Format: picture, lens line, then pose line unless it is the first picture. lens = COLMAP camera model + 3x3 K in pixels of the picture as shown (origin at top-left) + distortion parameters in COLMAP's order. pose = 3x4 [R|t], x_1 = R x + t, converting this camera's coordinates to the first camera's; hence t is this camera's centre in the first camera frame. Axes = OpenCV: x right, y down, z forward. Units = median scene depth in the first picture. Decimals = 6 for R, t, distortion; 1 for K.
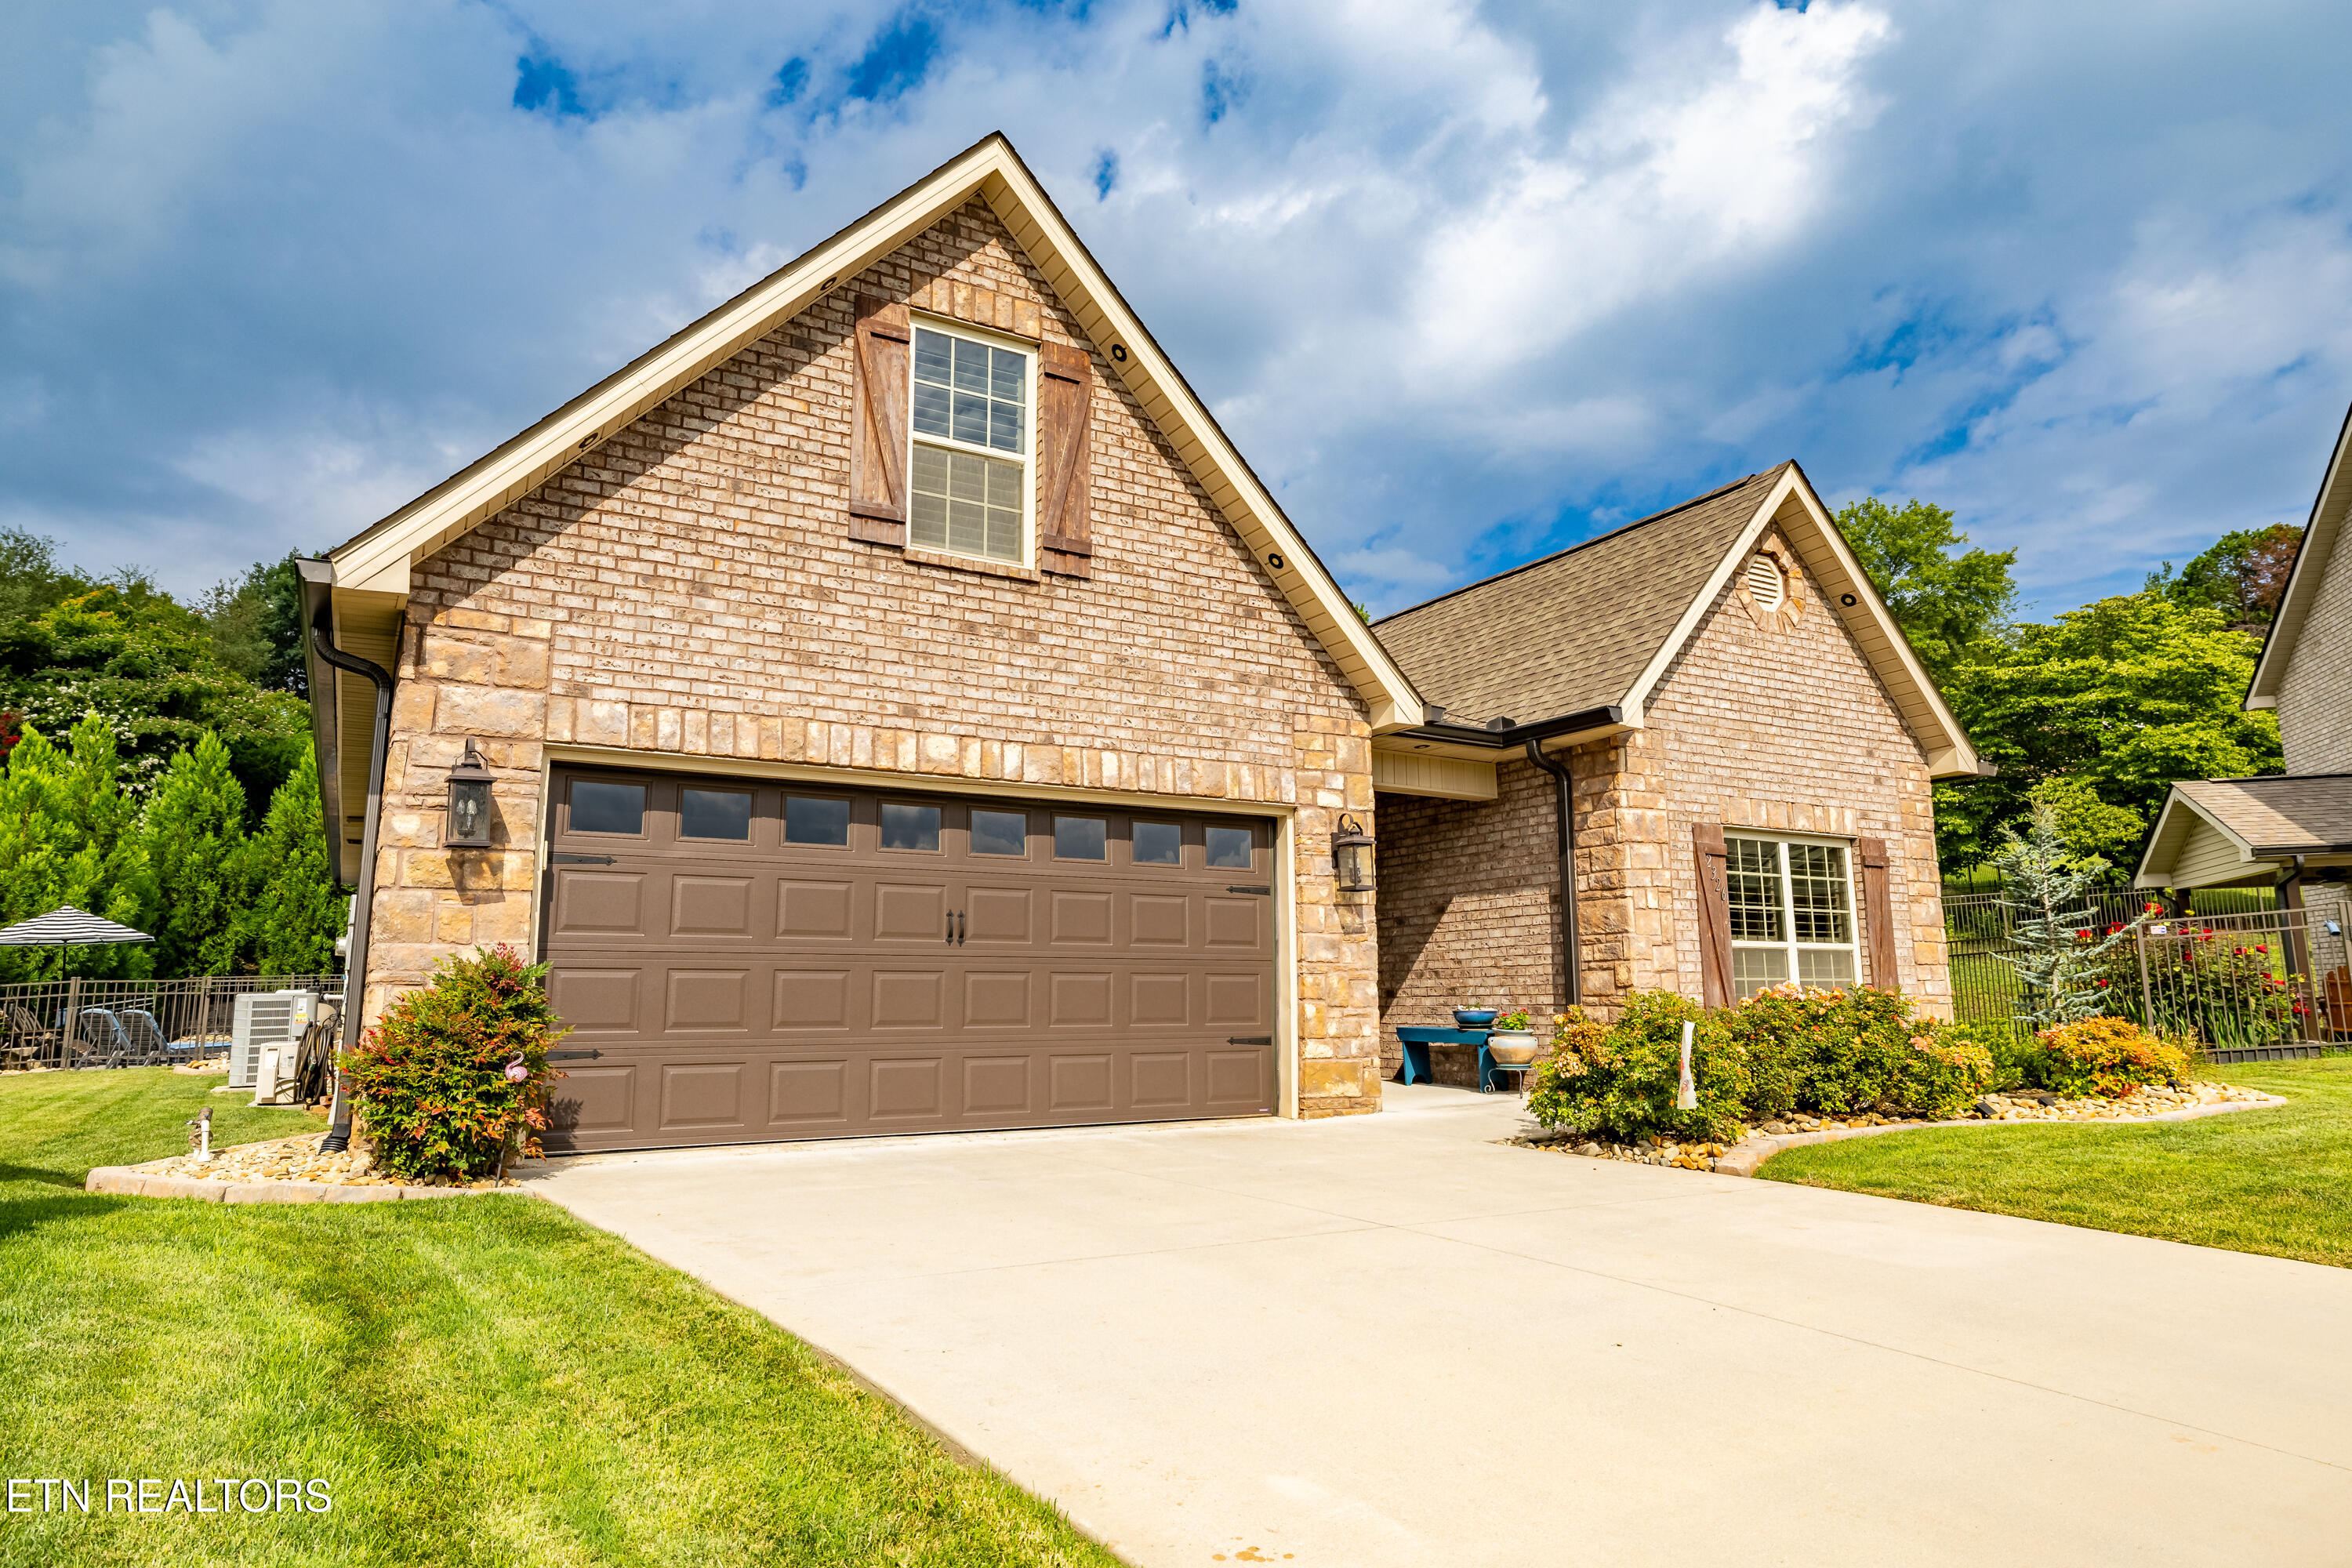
lens RADIAL K [[1304.7, 0, 1173.8], [0, 1304.7, 749.4], [0, 0, 1]] dist [0.001839, 0.000416]
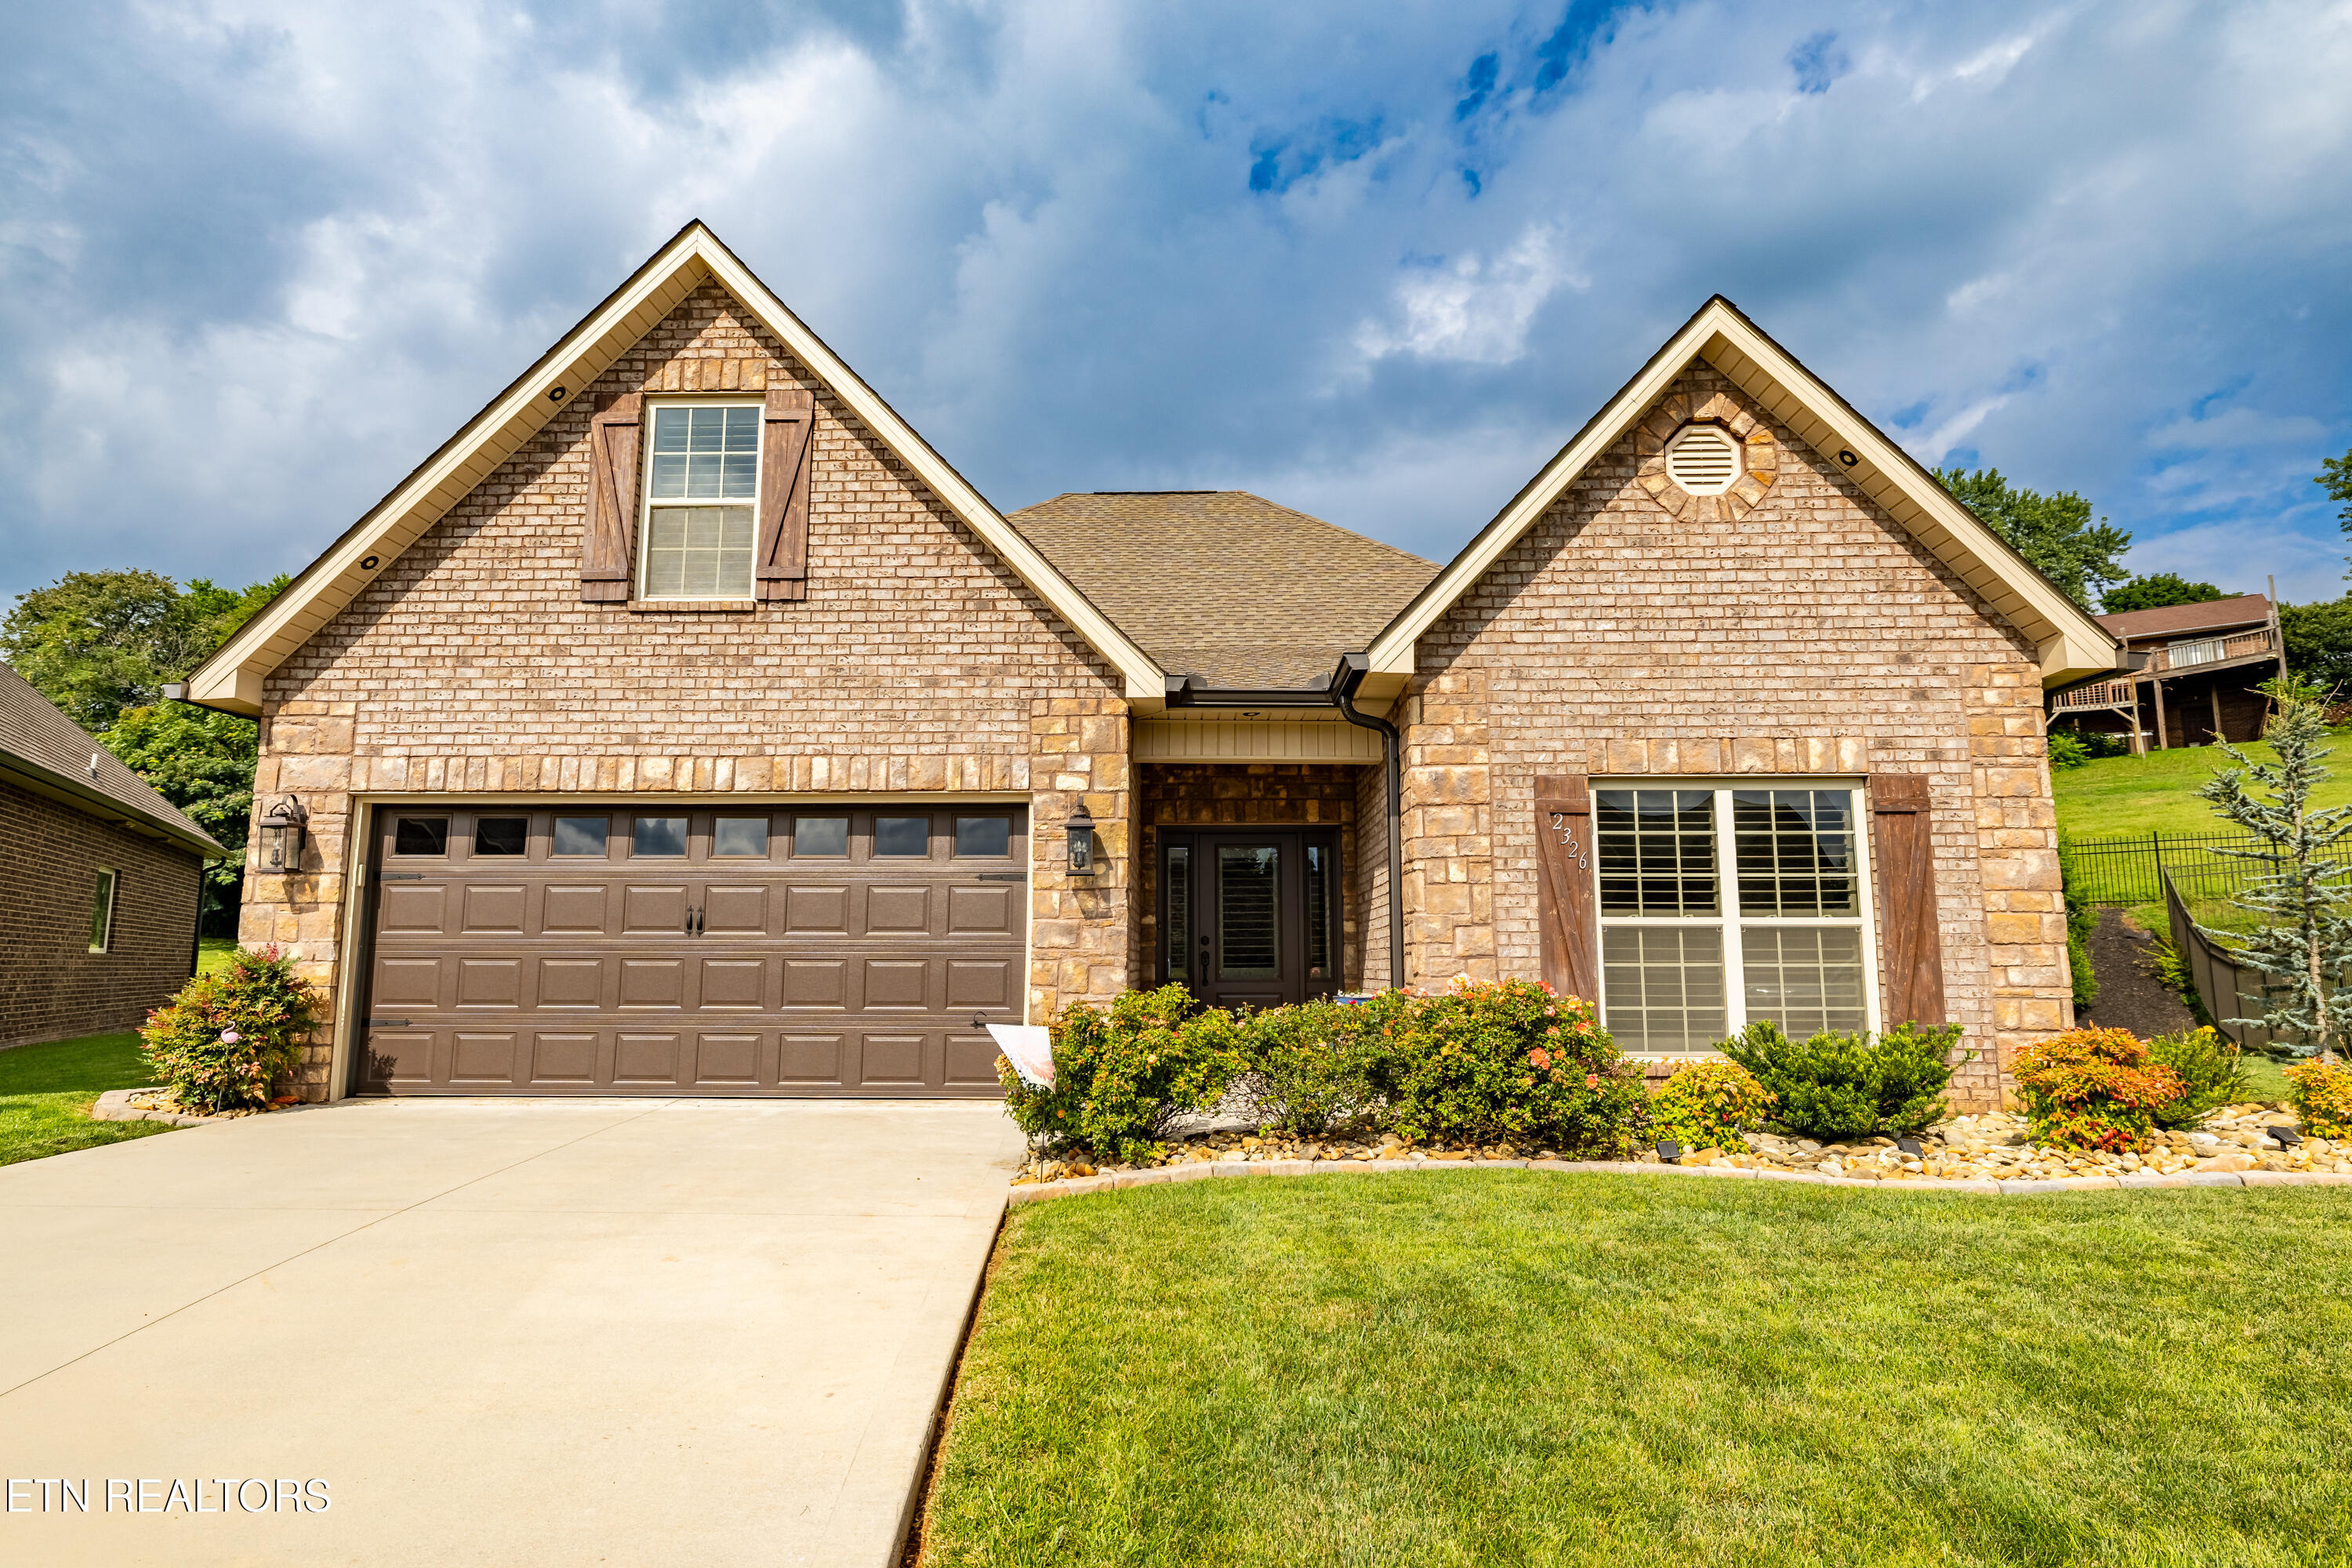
lens RADIAL K [[1254.7, 0, 1177.9], [0, 1254.7, 747.3], [0, 0, 1]] dist [0.000359, 0.000091]
pose [[0.860812, -0.079442, -0.502685, 0.714926], [0.091072, 0.995843, -0.001424, 0.022100], [0.500709, -0.044554, 0.864468, 0.239836]]
